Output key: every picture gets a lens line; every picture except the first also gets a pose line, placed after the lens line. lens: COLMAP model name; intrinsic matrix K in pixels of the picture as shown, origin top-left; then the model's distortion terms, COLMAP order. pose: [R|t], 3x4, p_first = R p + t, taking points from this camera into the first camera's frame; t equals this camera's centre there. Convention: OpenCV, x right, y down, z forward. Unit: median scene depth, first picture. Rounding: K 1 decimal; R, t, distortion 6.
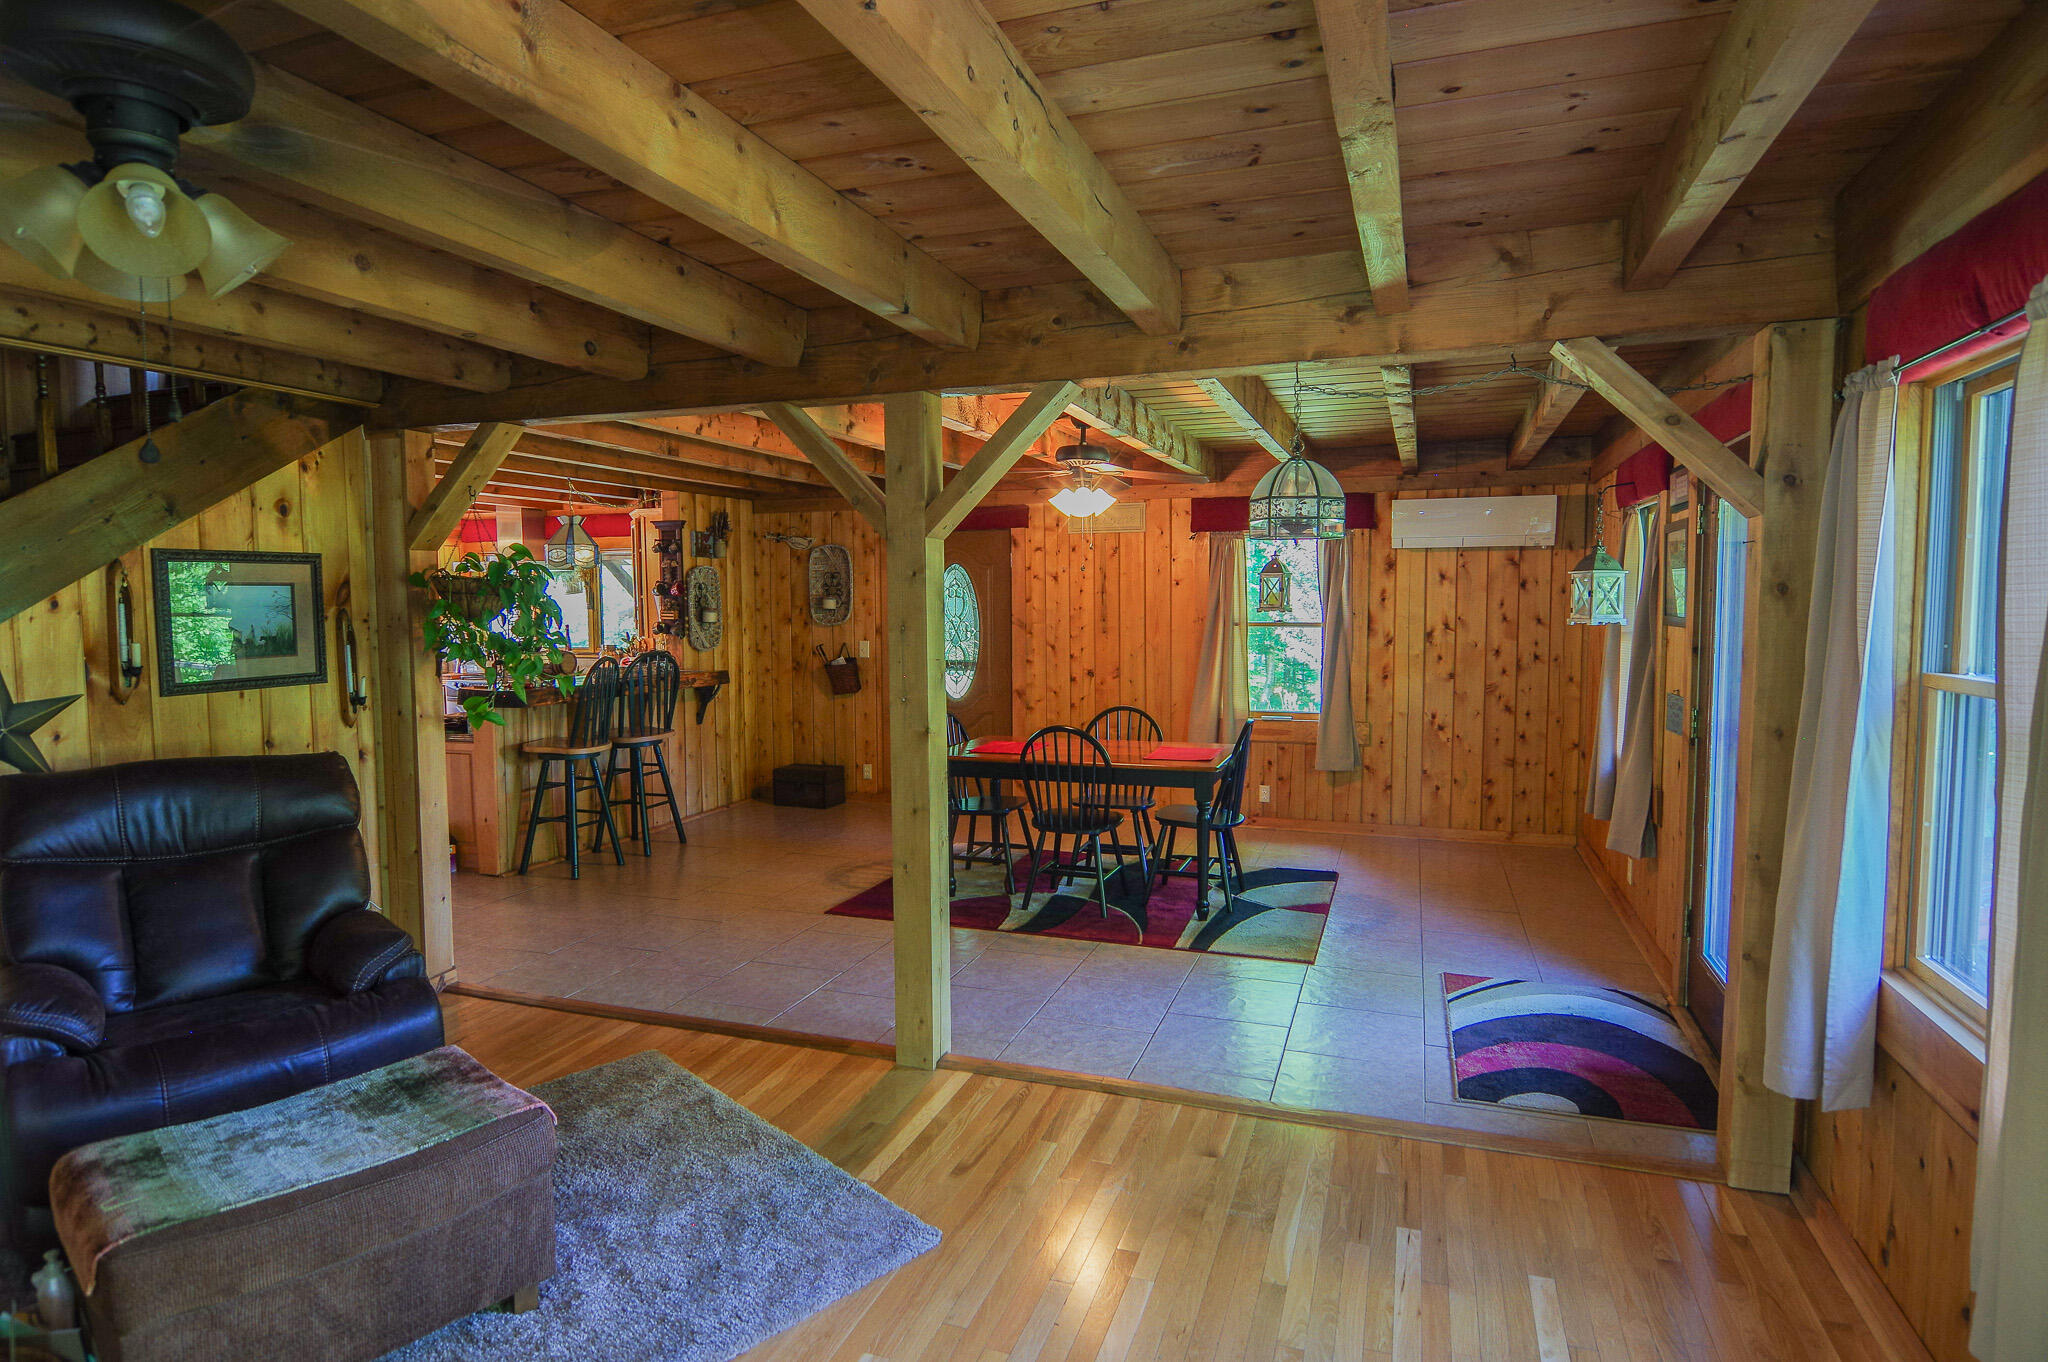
lens RADIAL K [[1098.9, 0, 1024.3], [0, 1098.9, 681.1], [0, 0, 1]] dist [-0.022027, -0.000098]
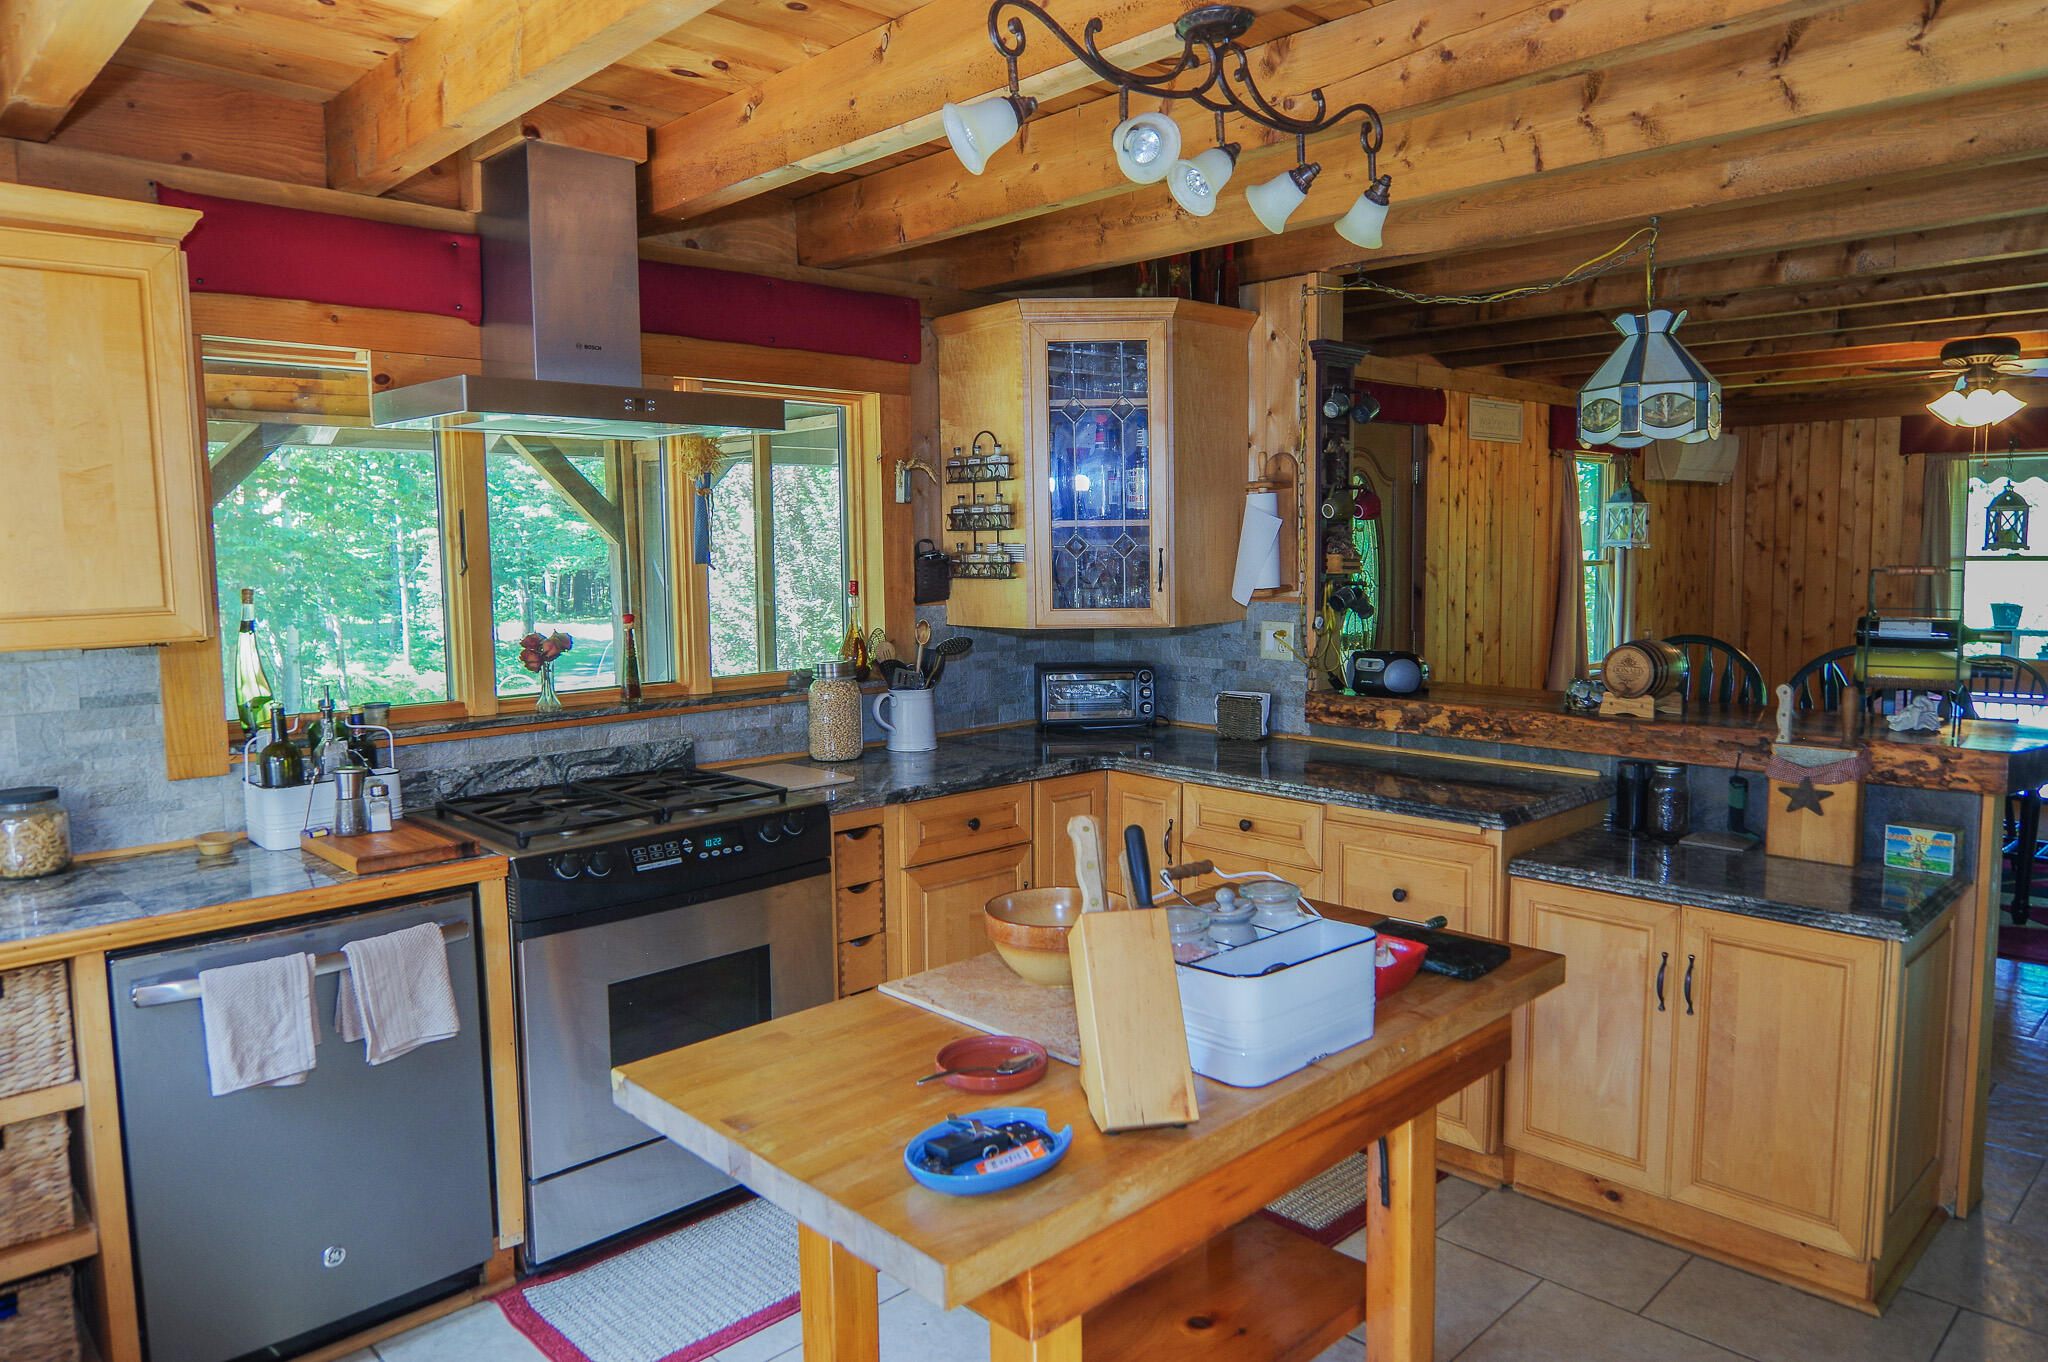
lens RADIAL K [[1334.4, 0, 1023.6], [0, 1334.4, 678.0], [0, 0, 1]] dist [0.002133, 0.000208]
pose [[0.446862, -0.091925, 0.889868, -1.121589], [0.065385, 0.995402, 0.069993, -0.081358], [-0.892210, 0.026907, 0.450818, 1.156431]]
